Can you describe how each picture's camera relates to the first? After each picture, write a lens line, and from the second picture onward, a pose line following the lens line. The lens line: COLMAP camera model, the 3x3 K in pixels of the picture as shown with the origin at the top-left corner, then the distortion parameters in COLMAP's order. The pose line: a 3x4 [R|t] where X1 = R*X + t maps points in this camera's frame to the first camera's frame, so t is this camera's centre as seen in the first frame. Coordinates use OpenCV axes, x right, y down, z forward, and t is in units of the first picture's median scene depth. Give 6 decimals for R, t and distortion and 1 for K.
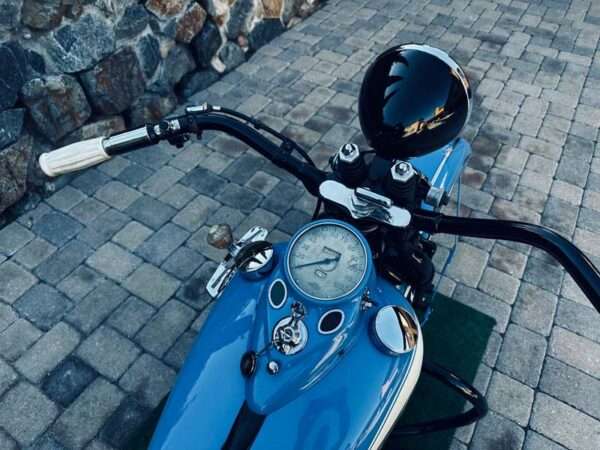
lens RADIAL K [[429.1, 0, 299.9], [0, 429.1, 226.2], [0, 0, 1]] dist [-0.002757, -0.007543]
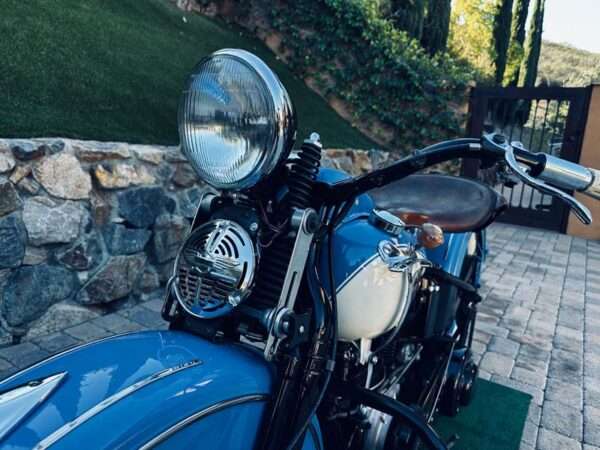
lens RADIAL K [[426.6, 0, 300.3], [0, 426.6, 227.2], [0, 0, 1]] dist [0.045775, -0.081757]
pose [[0.997247, 0.072023, -0.017641, -0.144889], [-0.068927, 0.812637, -0.578680, 0.475405], [-0.027343, 0.578303, 0.815364, -0.146623]]
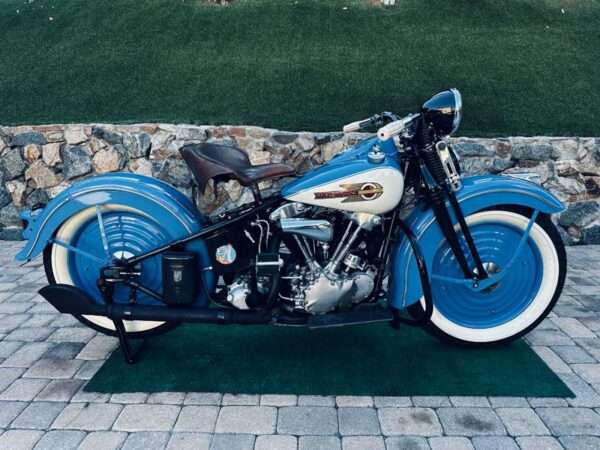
lens RADIAL K [[421.9, 0, 300.0], [0, 421.9, 225.0], [0, 0, 1]] dist [0.051638, -0.065382]
pose [[0.503772, 0.214893, -0.836681, 0.754991], [-0.641659, 0.741554, -0.195887, 0.456429], [0.578349, 0.635546, 0.511462, -0.133770]]
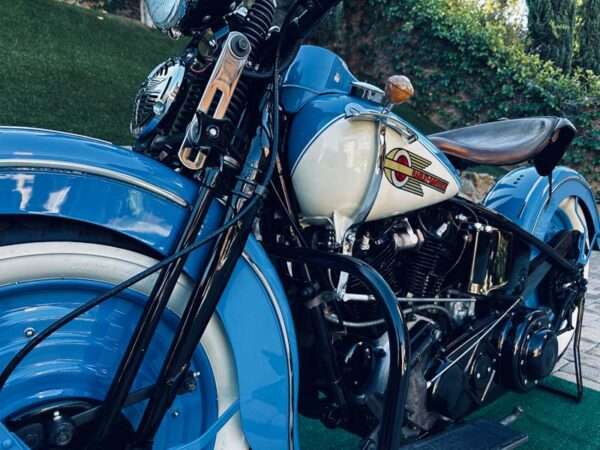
lens RADIAL K [[429.1, 0, 299.9], [0, 429.1, 226.2], [0, 0, 1]] dist [-0.002757, -0.007543]
pose [[0.936498, 0.057497, -0.345927, 0.021093], [-0.276641, 0.727356, -0.628031, 0.583862], [0.215502, 0.683847, 0.697074, -0.021381]]
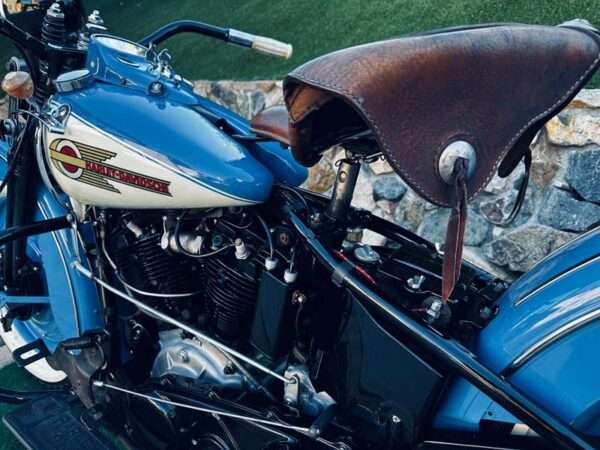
lens RADIAL K [[426.6, 0, 300.3], [0, 426.6, 227.2], [0, 0, 1]] dist [0.045775, -0.081757]
pose [[-0.051798, 0.291783, -0.955081, 0.353039], [-0.744894, 0.625711, 0.231557, 0.051918], [0.665169, 0.723429, 0.184937, 0.358161]]
